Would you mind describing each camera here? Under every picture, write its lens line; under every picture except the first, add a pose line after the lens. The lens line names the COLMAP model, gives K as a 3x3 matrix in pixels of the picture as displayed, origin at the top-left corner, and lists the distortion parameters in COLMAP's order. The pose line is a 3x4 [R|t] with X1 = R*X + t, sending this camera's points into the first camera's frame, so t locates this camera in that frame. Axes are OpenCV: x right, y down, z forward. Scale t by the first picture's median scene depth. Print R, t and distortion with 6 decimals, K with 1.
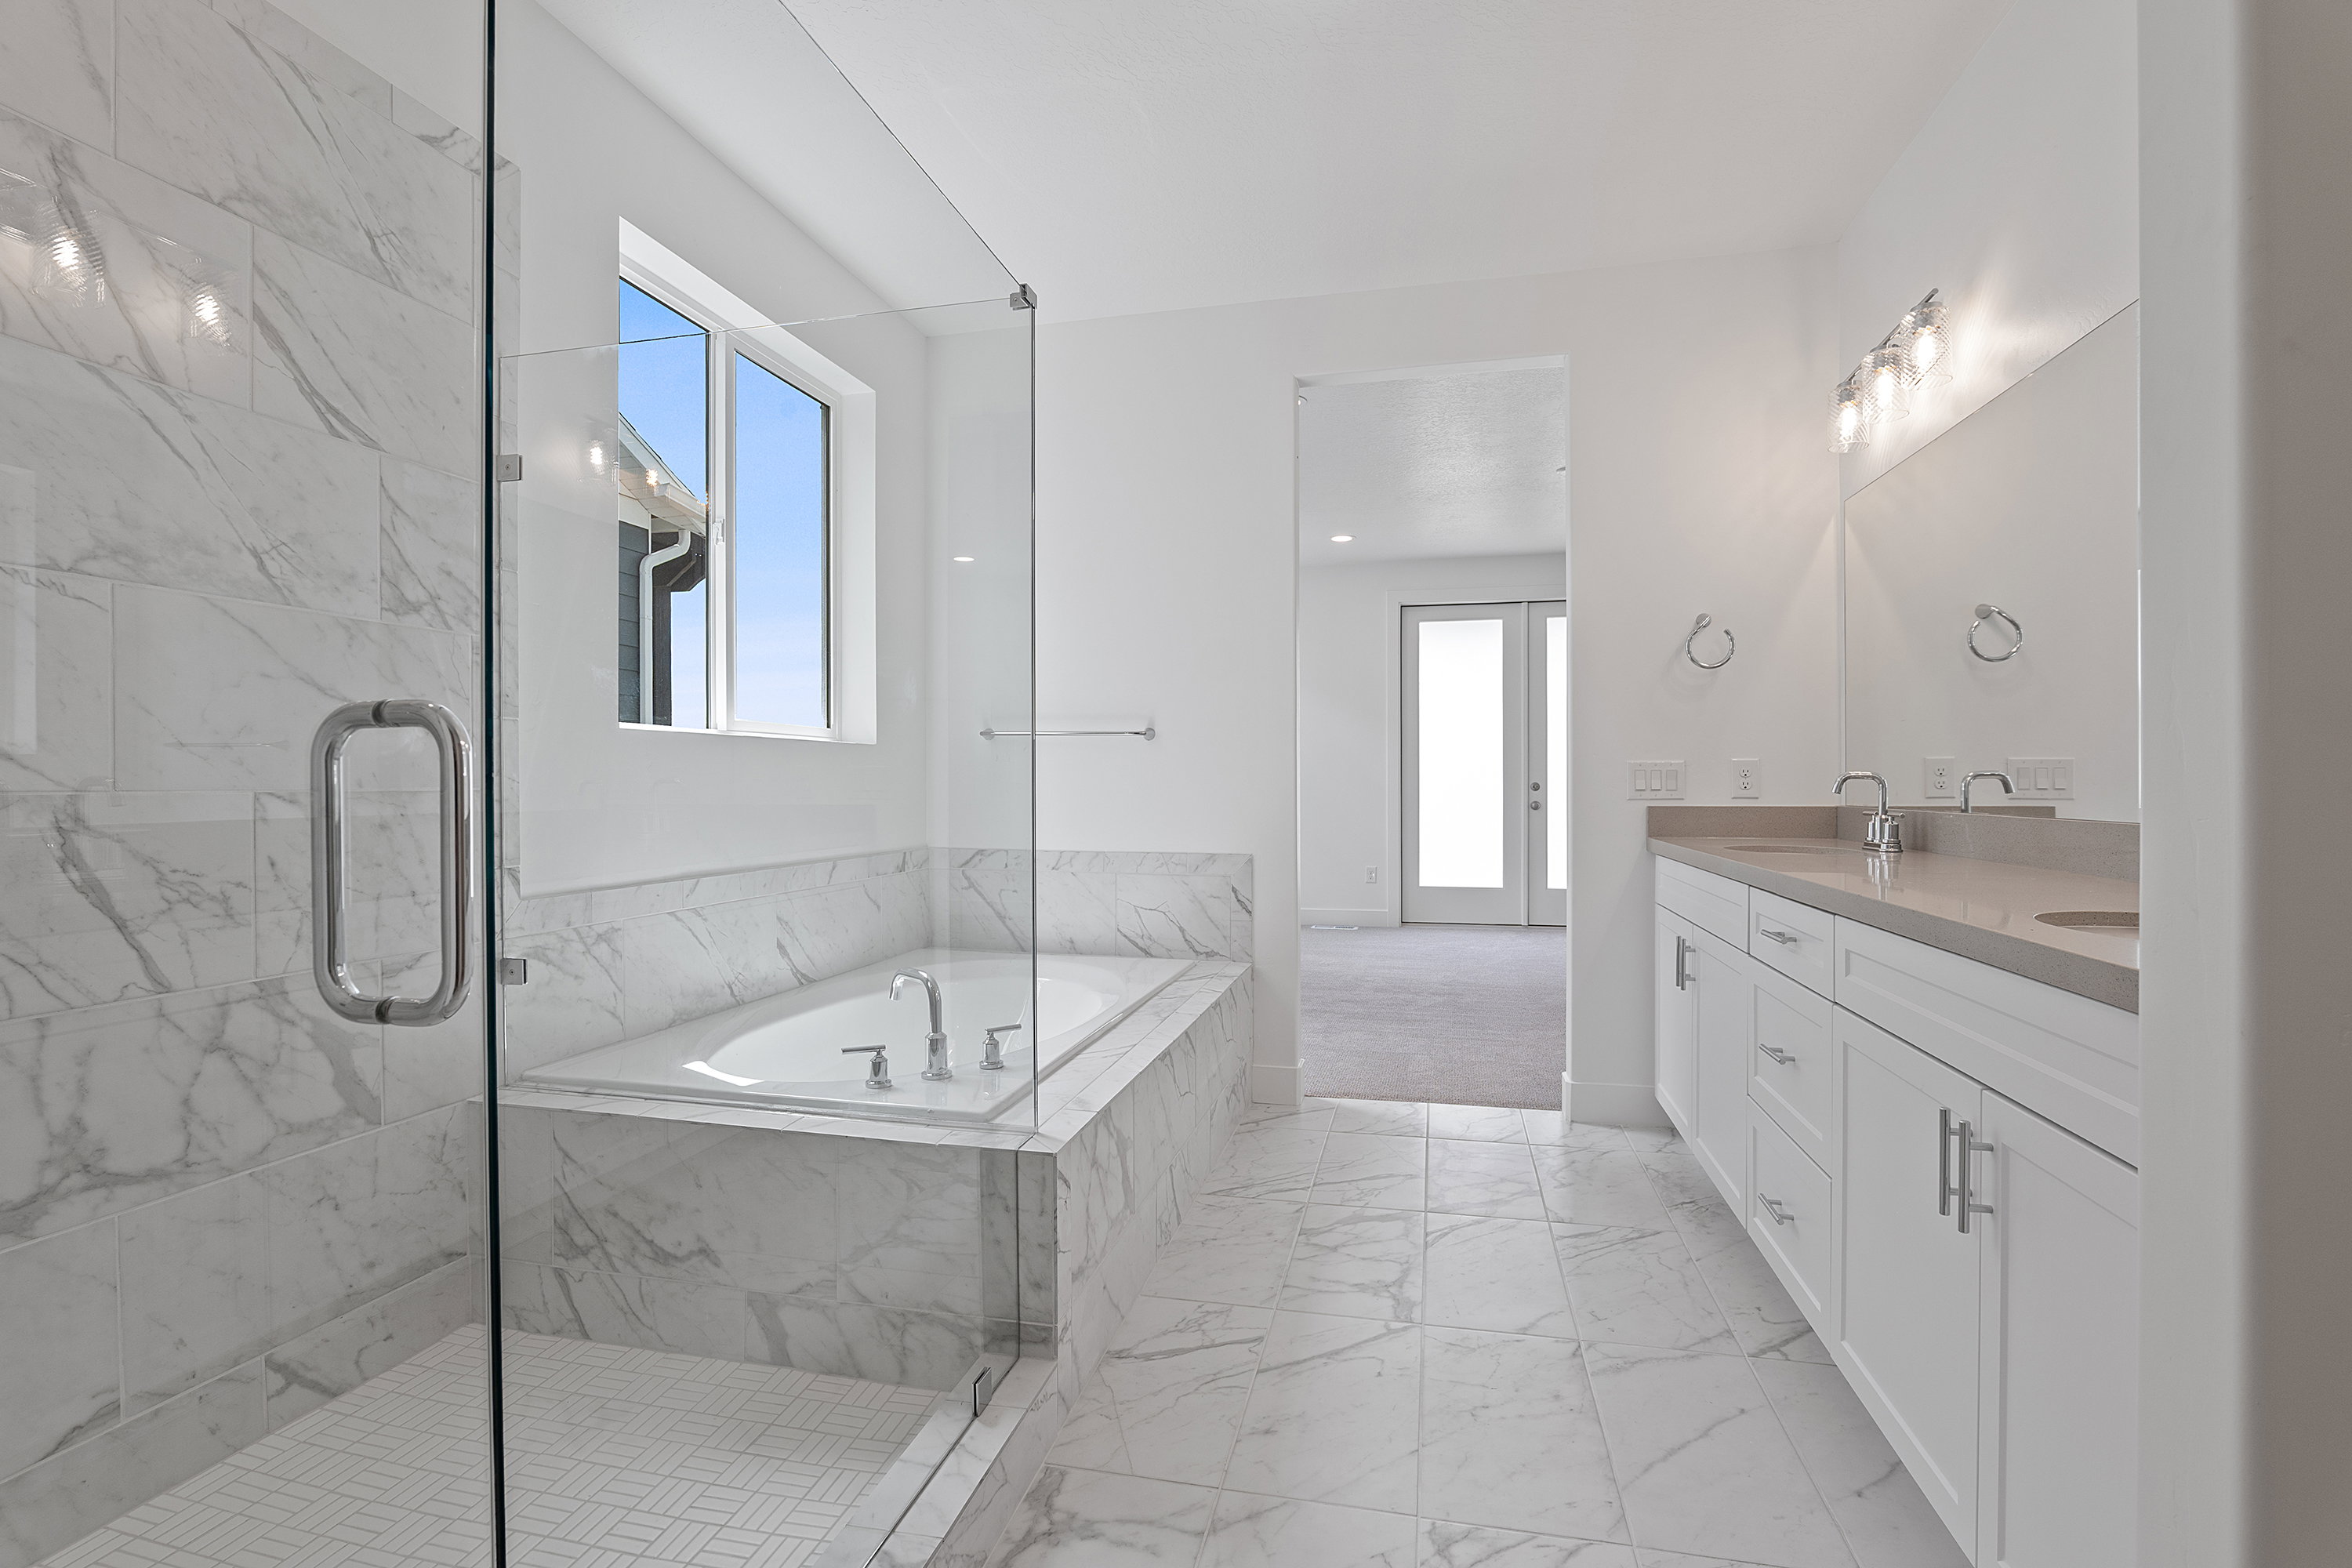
lens RADIAL K [[1089.6, 0, 1186.7], [0, 1089.6, 808.6], [0, 0, 1]] dist [-0.025848, 0.007201]
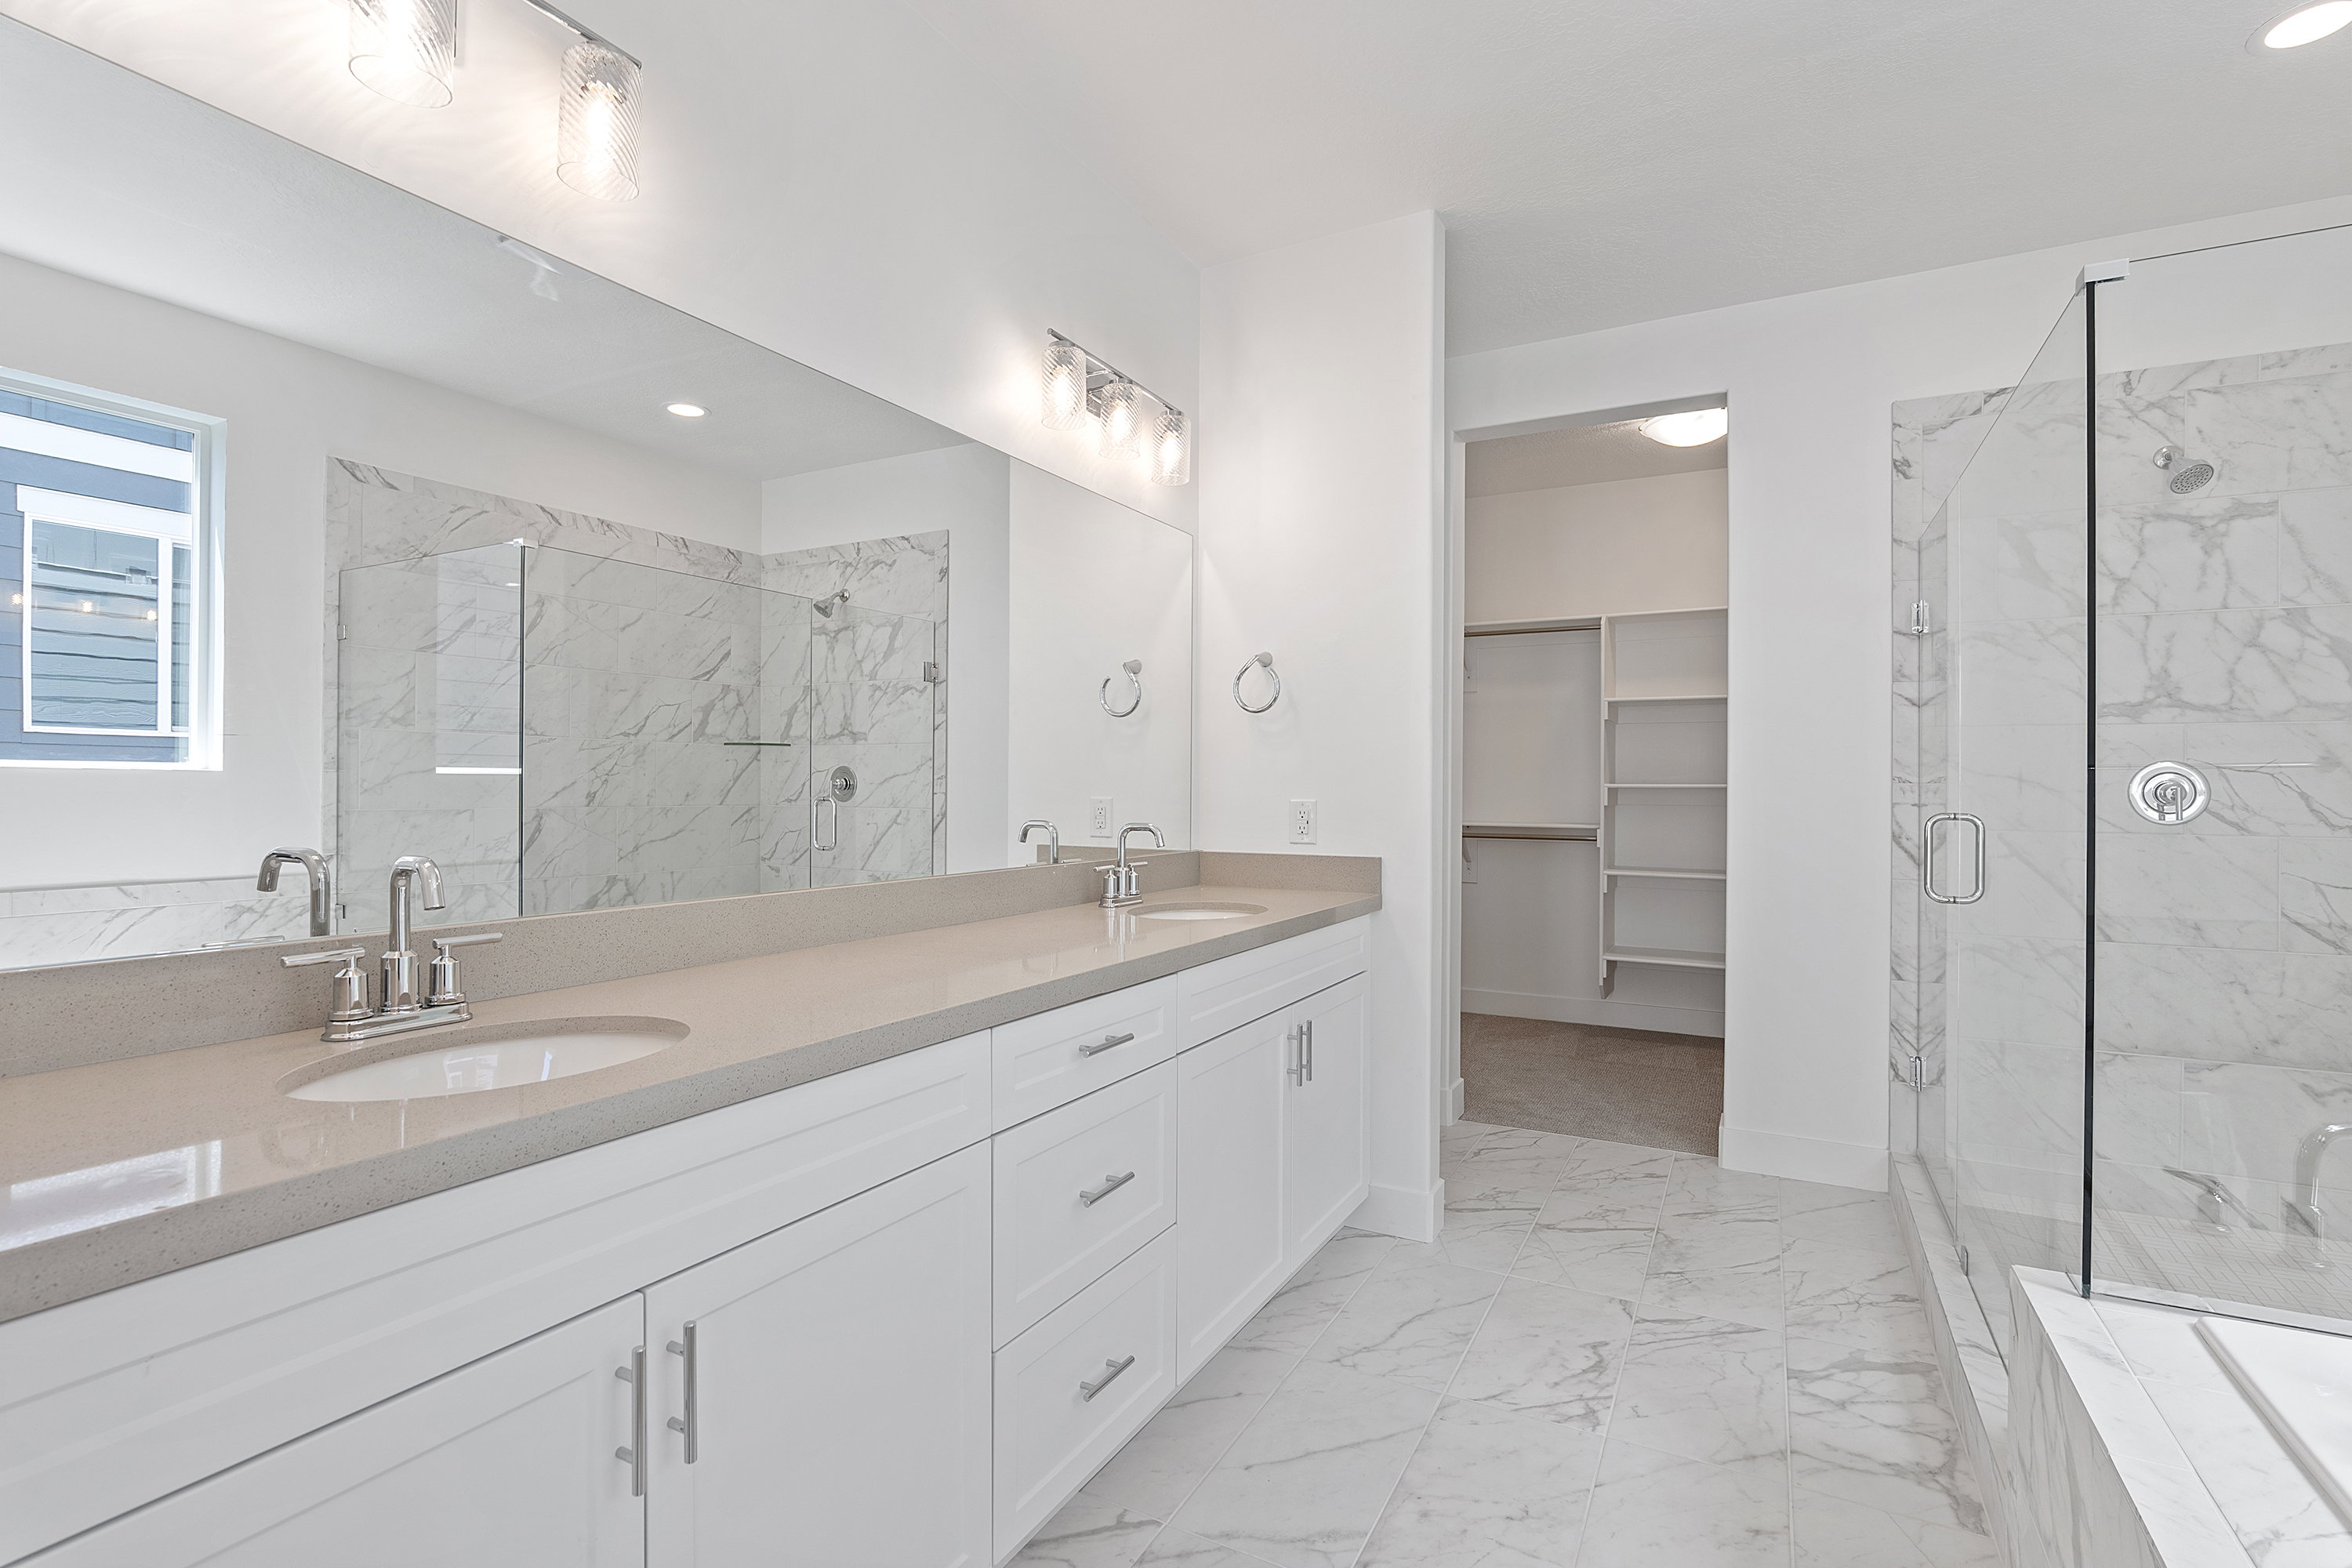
lens RADIAL K [[1089.6, 0, 1179.6], [0, 1089.6, 785.4], [0, 0, 1]] dist [-0.025848, 0.007201]
pose [[-0.963807, -0.001614, 0.266595, 0.307496], [0.003427, 0.999824, 0.018442, -0.103766], [-0.266578, 0.018688, -0.963632, 1.986326]]
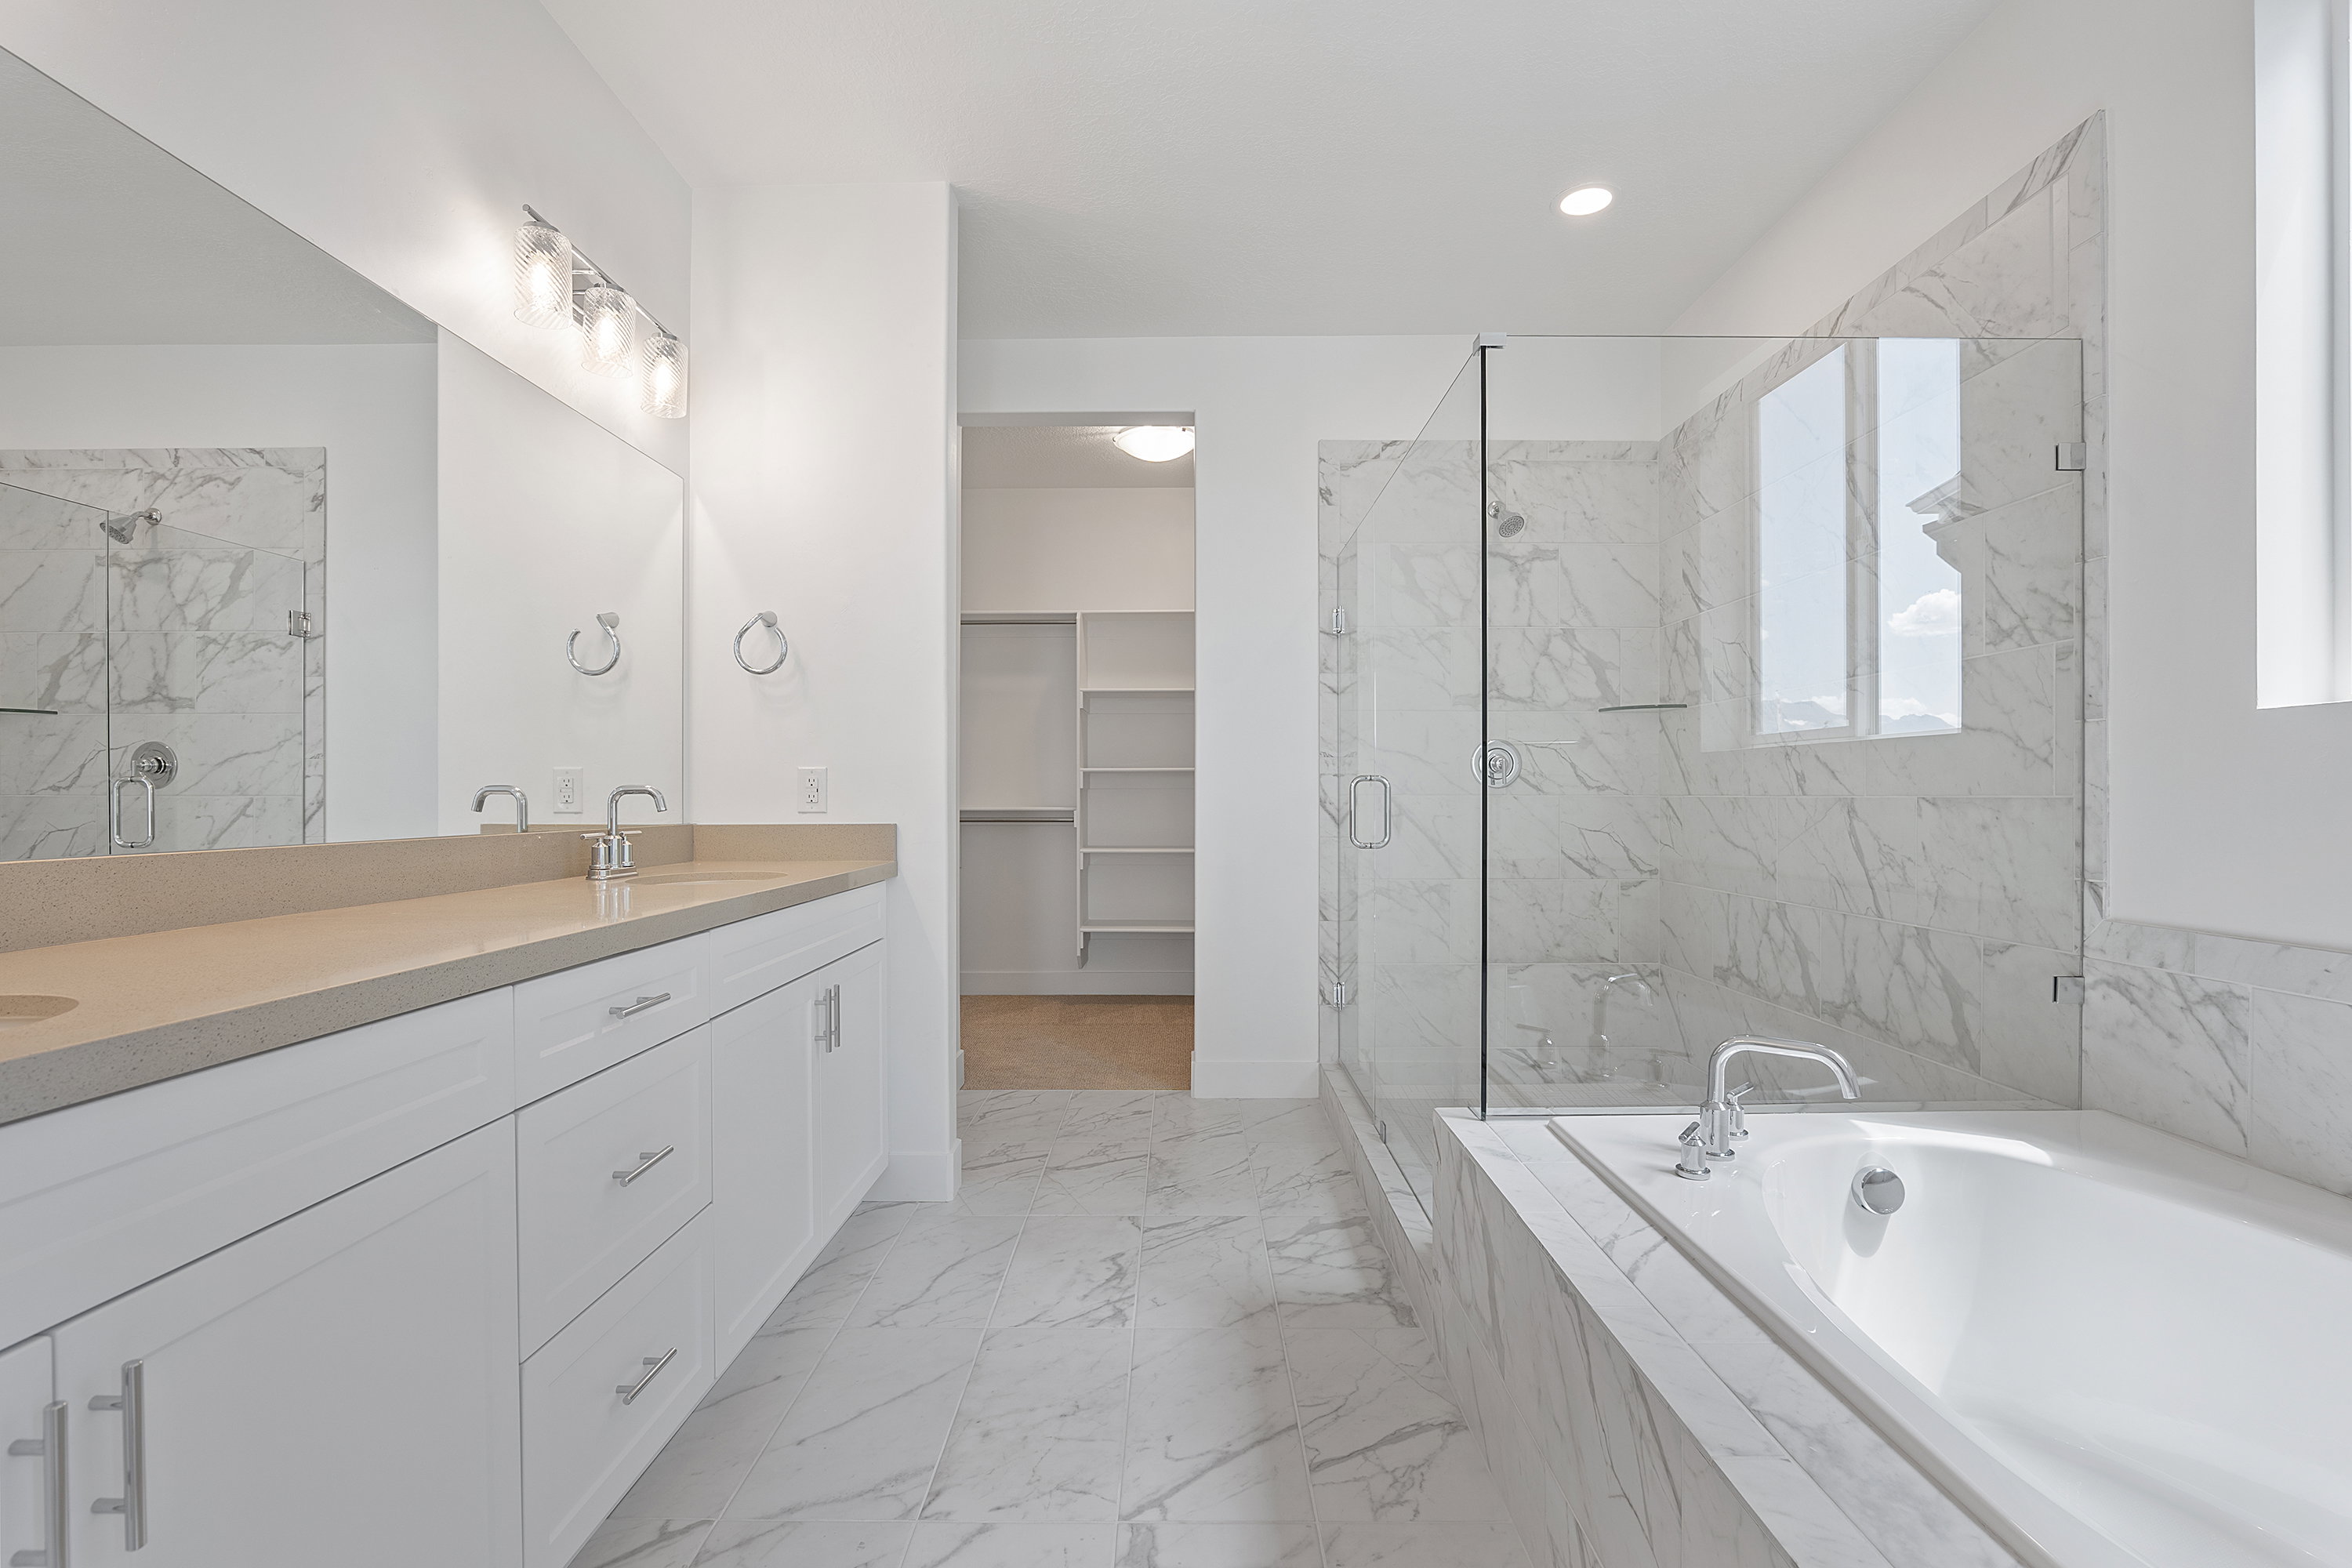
lens RADIAL K [[1089.6, 0, 1180.9], [0, 1089.6, 800.0], [0, 0, 1]] dist [-0.025848, 0.007201]
pose [[-0.975377, 0.006388, -0.220450, 0.391562], [0.000306, 0.999619, 0.027615, -0.047359], [0.220543, 0.026868, -0.975007, 2.008093]]
